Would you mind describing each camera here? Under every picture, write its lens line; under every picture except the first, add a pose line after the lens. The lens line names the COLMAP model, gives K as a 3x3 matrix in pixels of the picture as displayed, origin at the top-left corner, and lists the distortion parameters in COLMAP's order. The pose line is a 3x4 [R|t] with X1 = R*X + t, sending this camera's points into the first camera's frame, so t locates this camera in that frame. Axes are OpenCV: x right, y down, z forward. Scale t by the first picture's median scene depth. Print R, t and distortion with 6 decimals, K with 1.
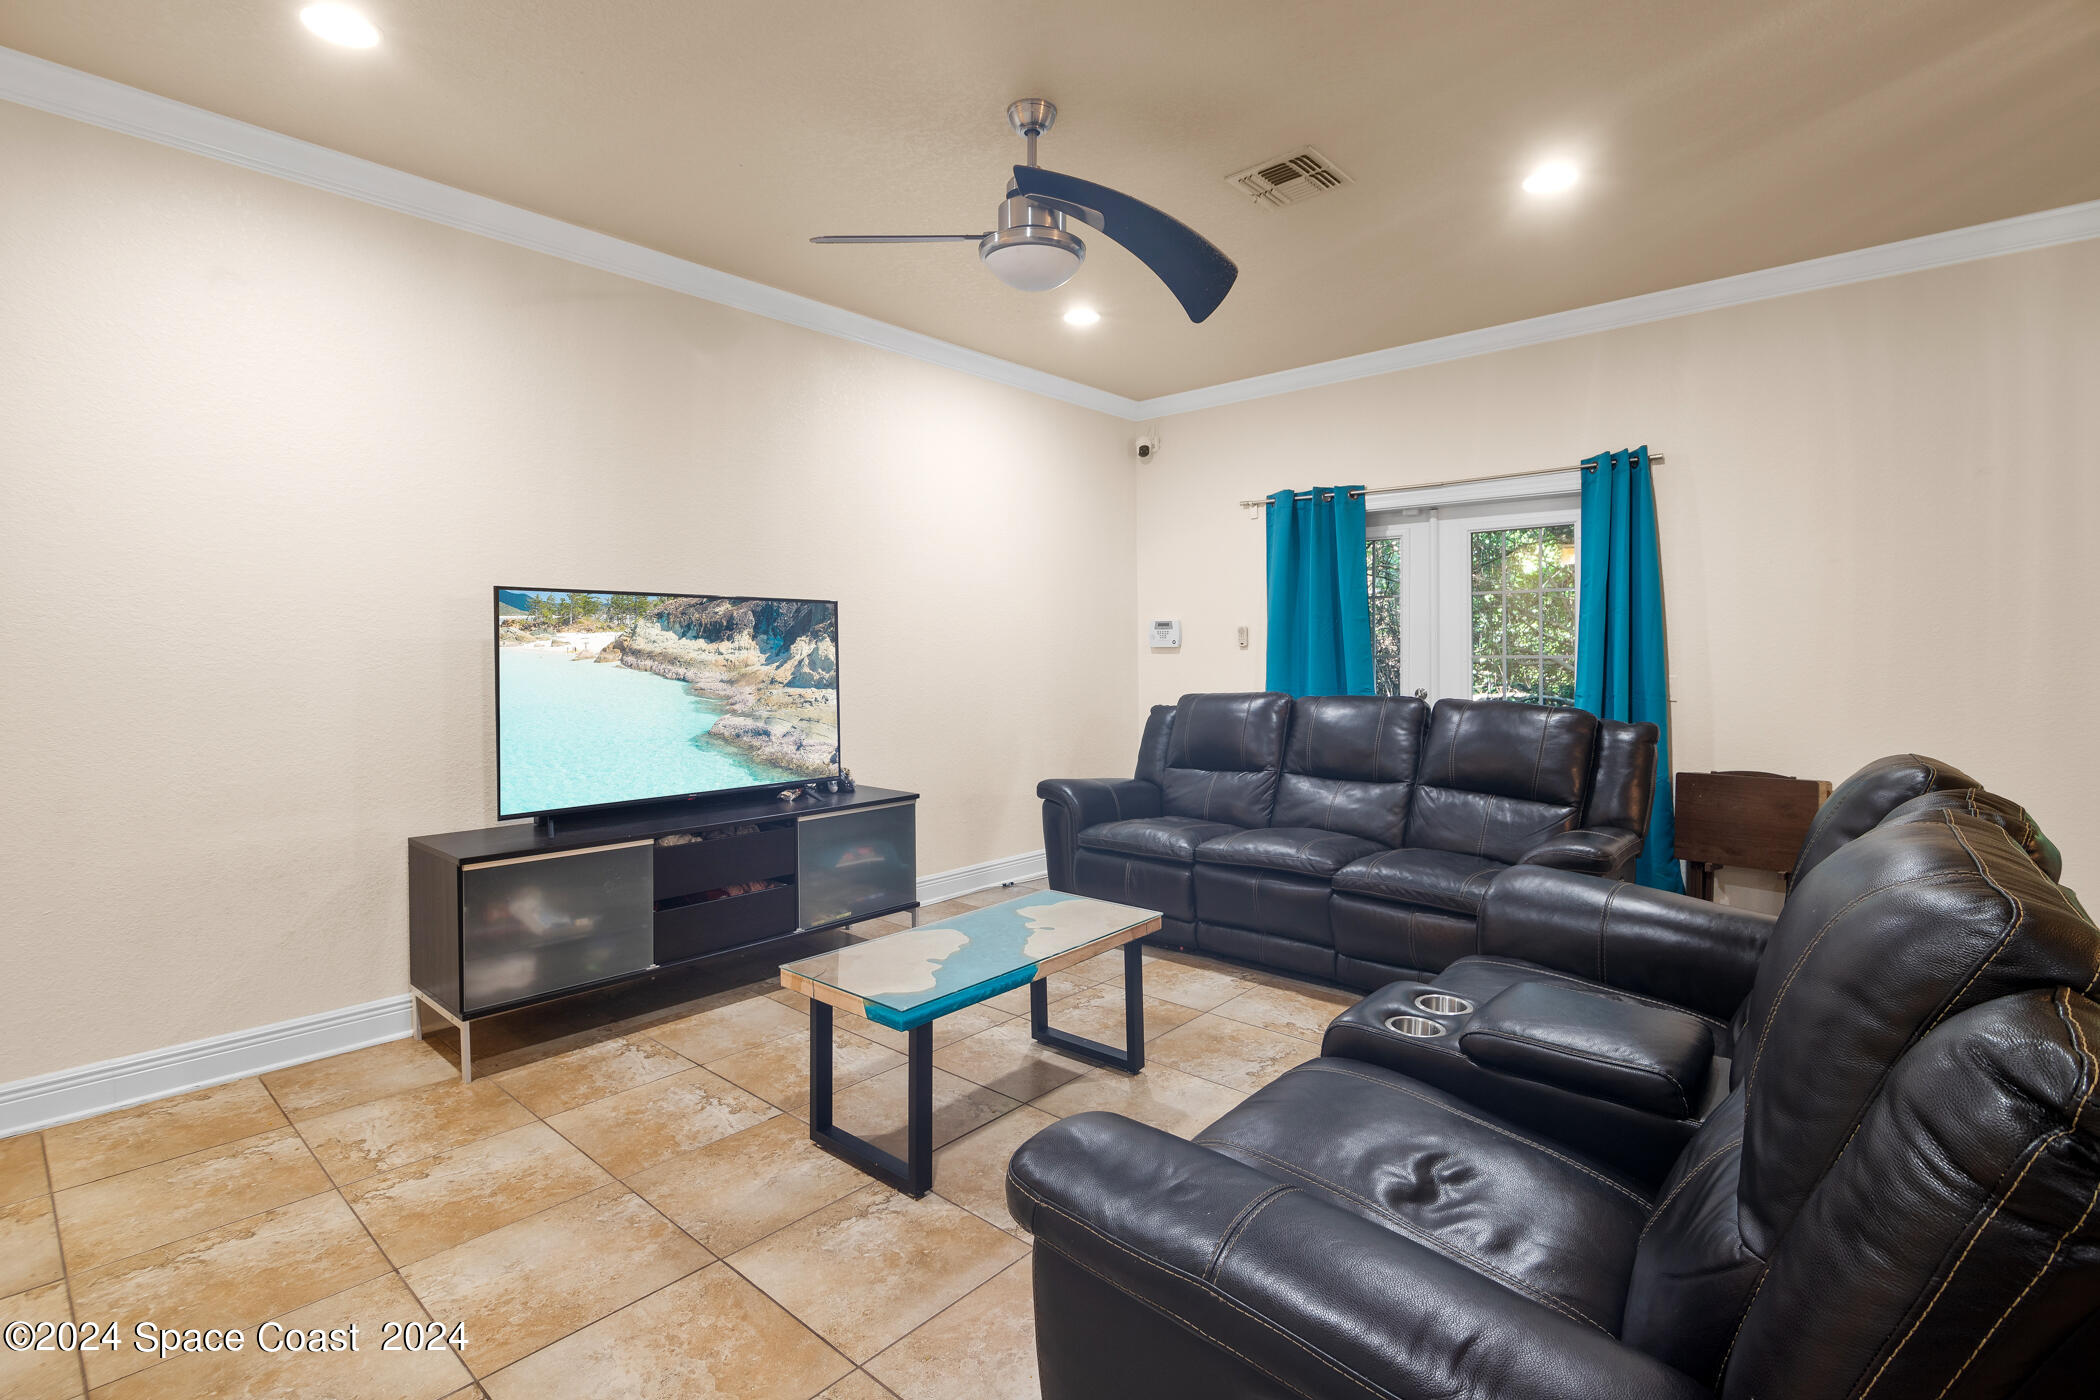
lens RADIAL K [[972.3, 0, 1031.4], [0, 972.3, 664.6], [0, 0, 1]] dist [-0.014635, -0.001261]
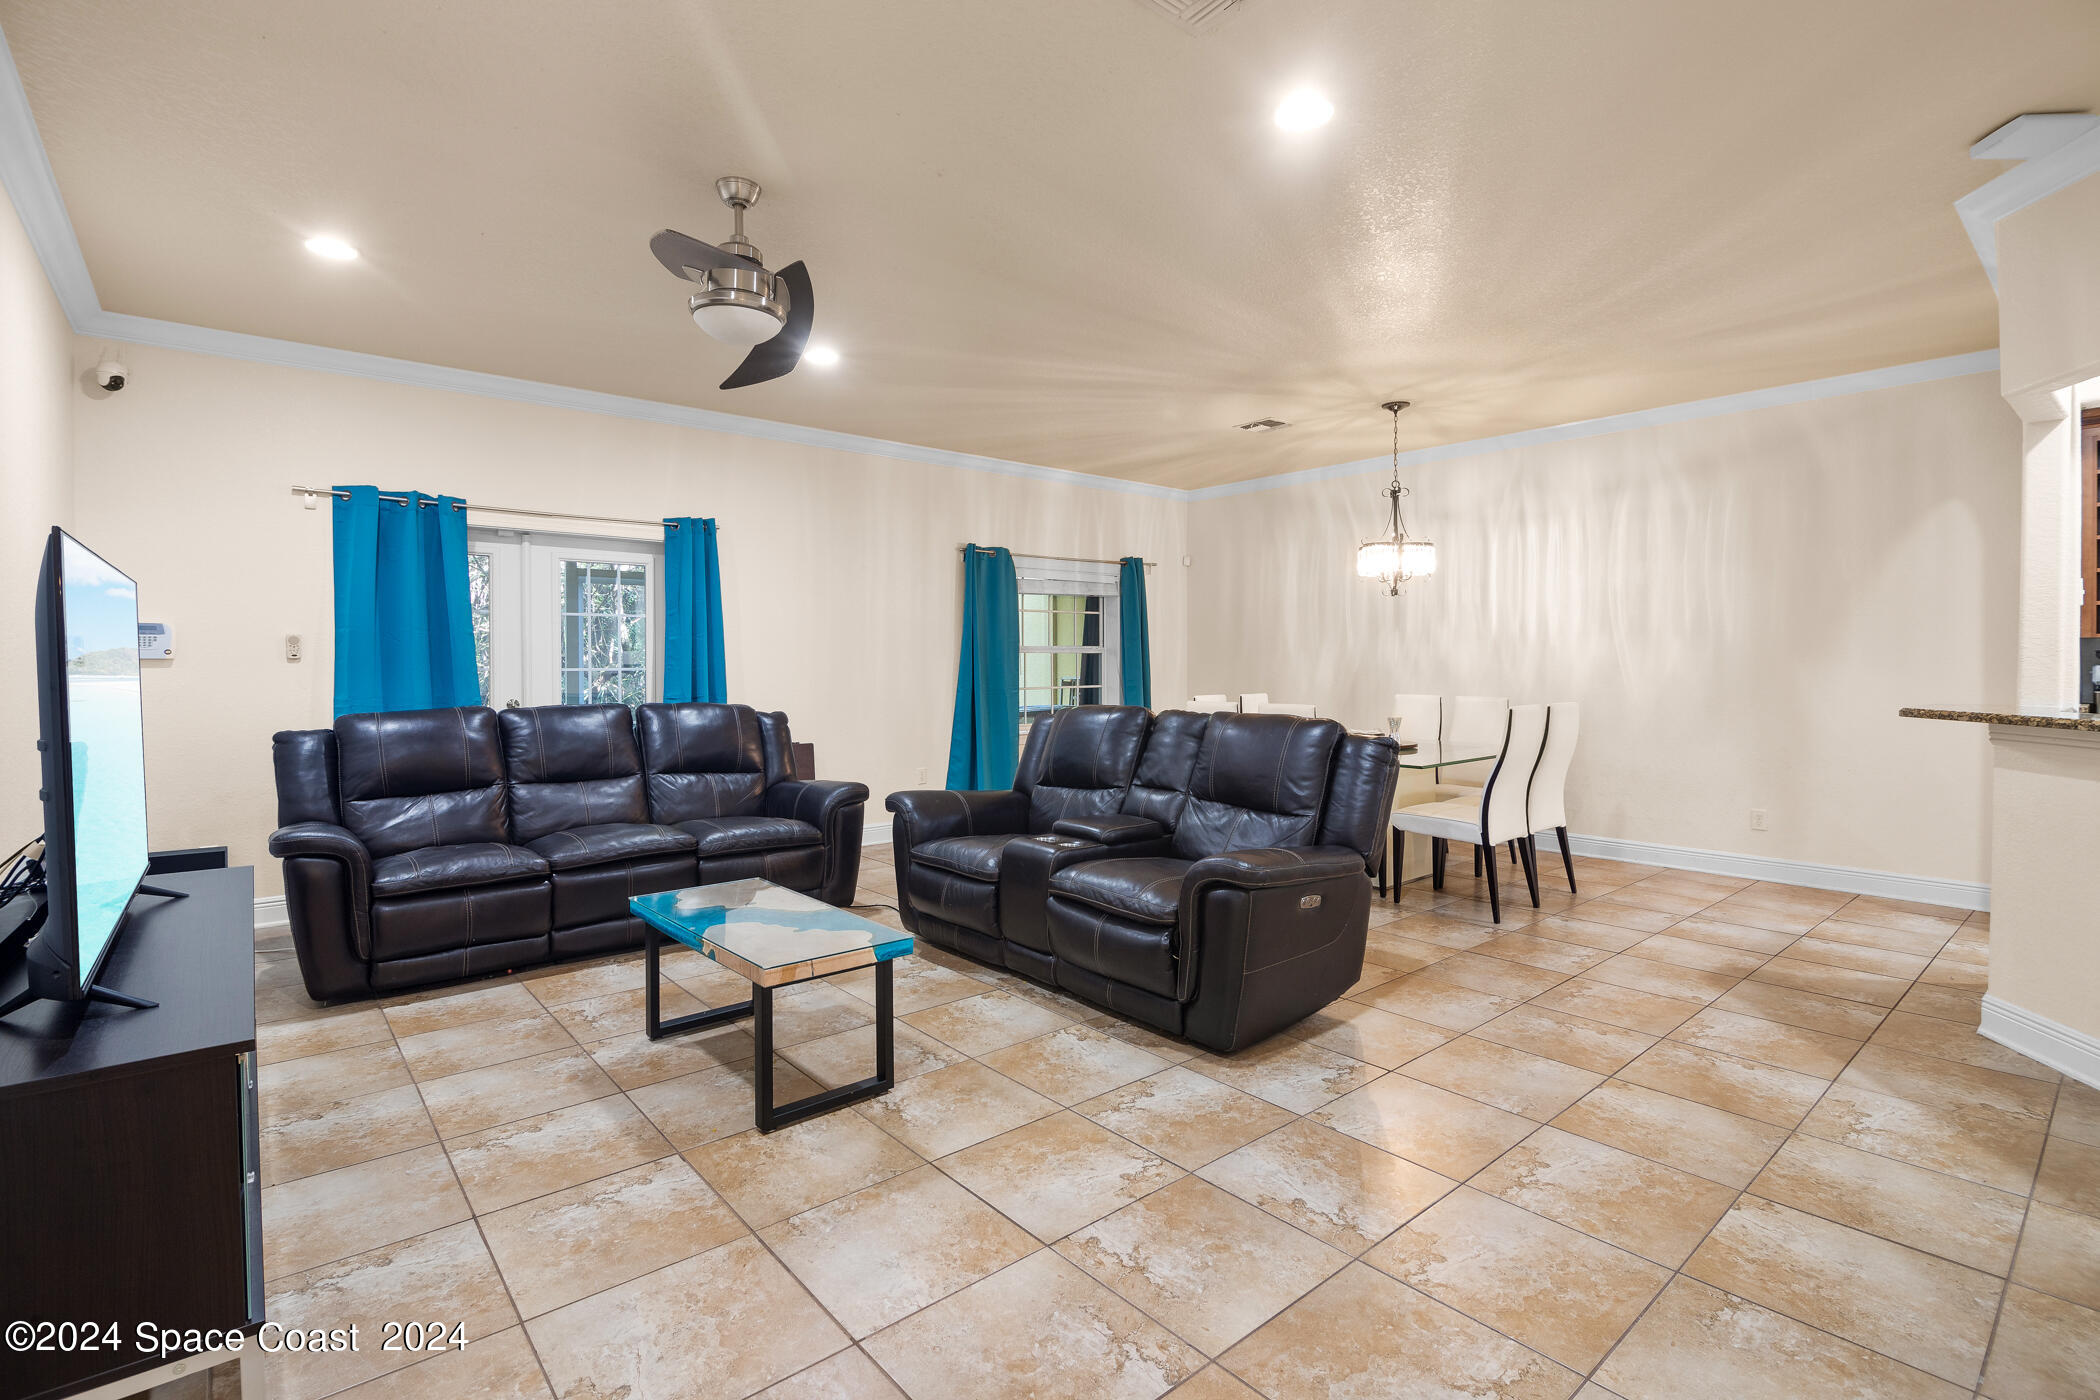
lens RADIAL K [[972.3, 0, 1071.6], [0, 972.3, 683.1], [0, 0, 1]] dist [-0.014635, -0.001261]
pose [[0.125561, -0.017425, 0.991933, -0.761877], [0.012560, 0.999794, 0.015973, -0.003454], [-0.992006, 0.010453, 0.125754, 0.334909]]
